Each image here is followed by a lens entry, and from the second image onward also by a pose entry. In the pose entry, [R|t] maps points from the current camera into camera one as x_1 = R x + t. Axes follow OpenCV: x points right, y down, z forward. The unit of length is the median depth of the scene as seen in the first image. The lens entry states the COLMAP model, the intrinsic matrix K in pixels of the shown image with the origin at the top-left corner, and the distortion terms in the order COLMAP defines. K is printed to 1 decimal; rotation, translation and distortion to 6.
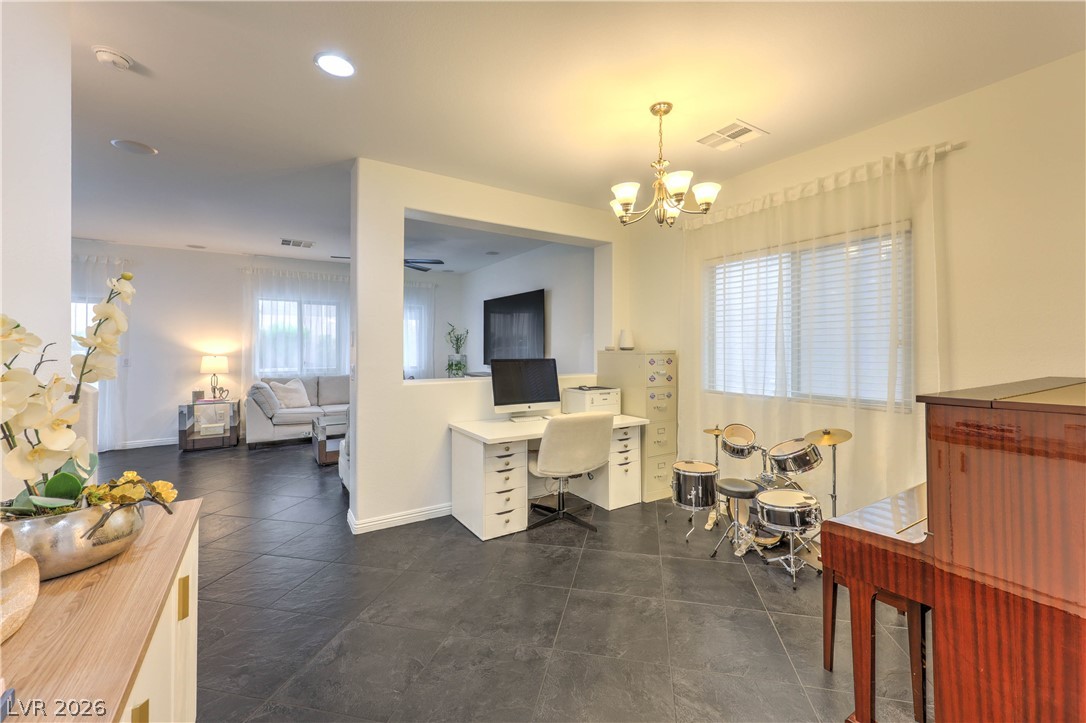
lens RADIAL K [[429.6, 0, 539.3], [0, 429.6, 341.0], [0, 0, 1]] dist [0.010257, 0.000010]
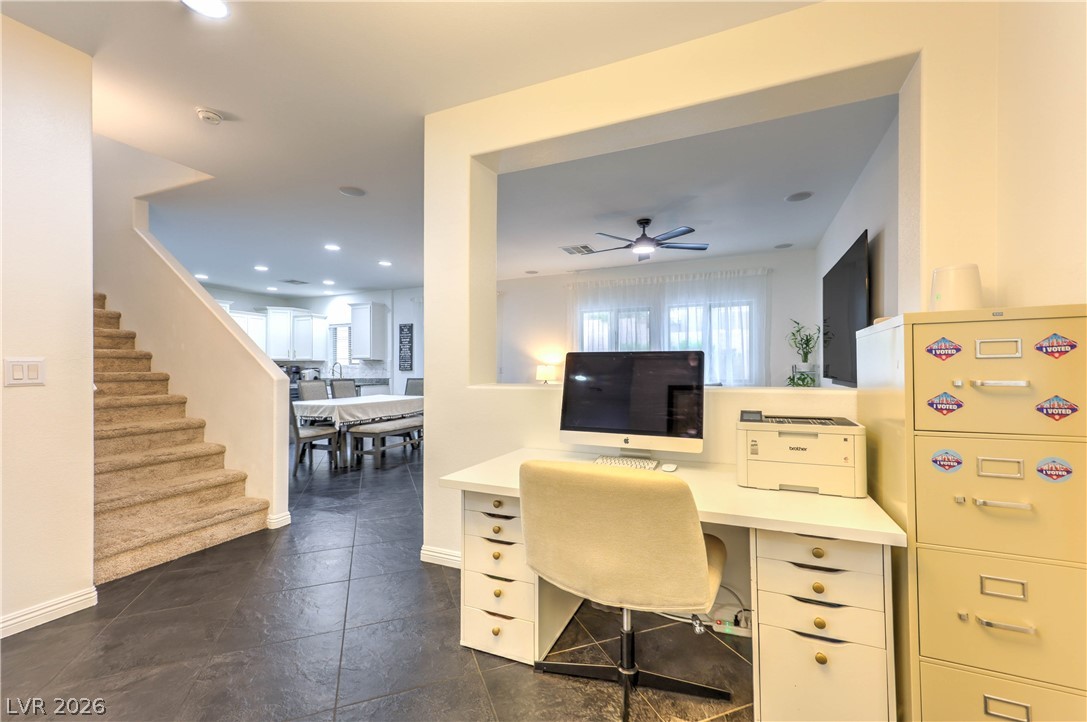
lens RADIAL K [[442.2, 0, 554.2], [0, 442.2, 360.4], [0, 0, 1]] dist [0.012642, 0.000076]
pose [[0.569154, -0.016025, -0.822075, 0.435992], [0.016921, 0.999827, -0.007775, 0.065494], [0.822057, -0.009485, 0.569326, 0.706316]]
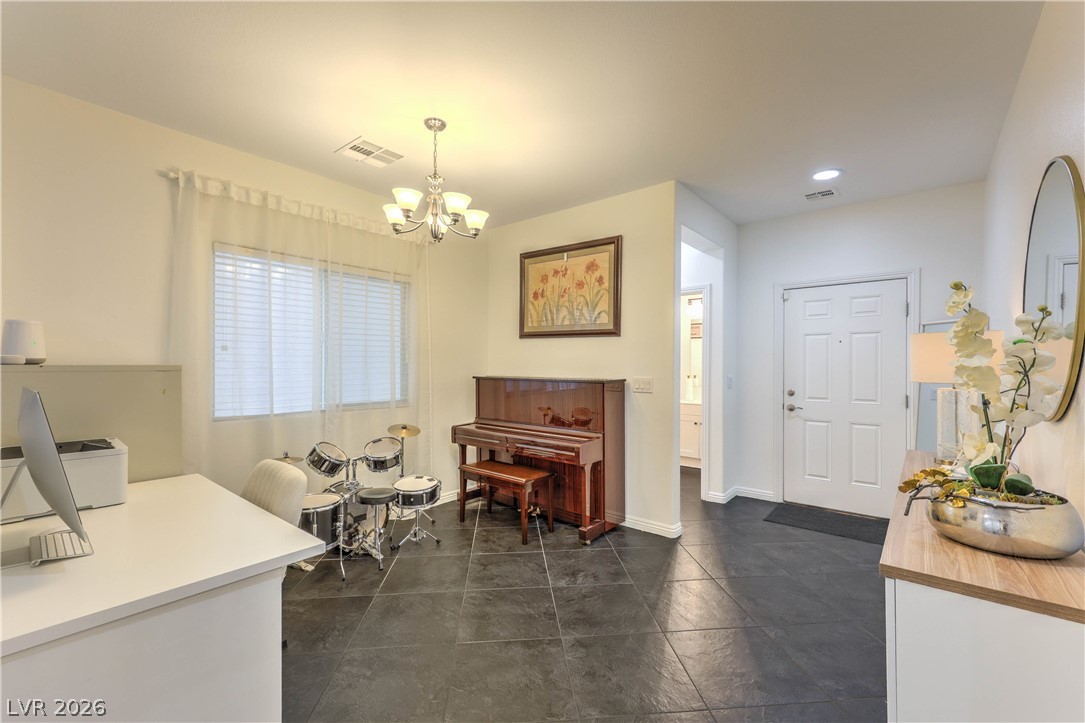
lens RADIAL K [[453.6, 0, 542.5], [0, 453.6, 361.5], [0, 0, 1]] dist [-0.001887, -0.000113]
pose [[-0.295956, 0.006163, 0.955182, -0.631152], [-0.016263, 0.999802, -0.011490, 0.019812], [-0.955063, -0.018935, -0.295797, 0.840188]]
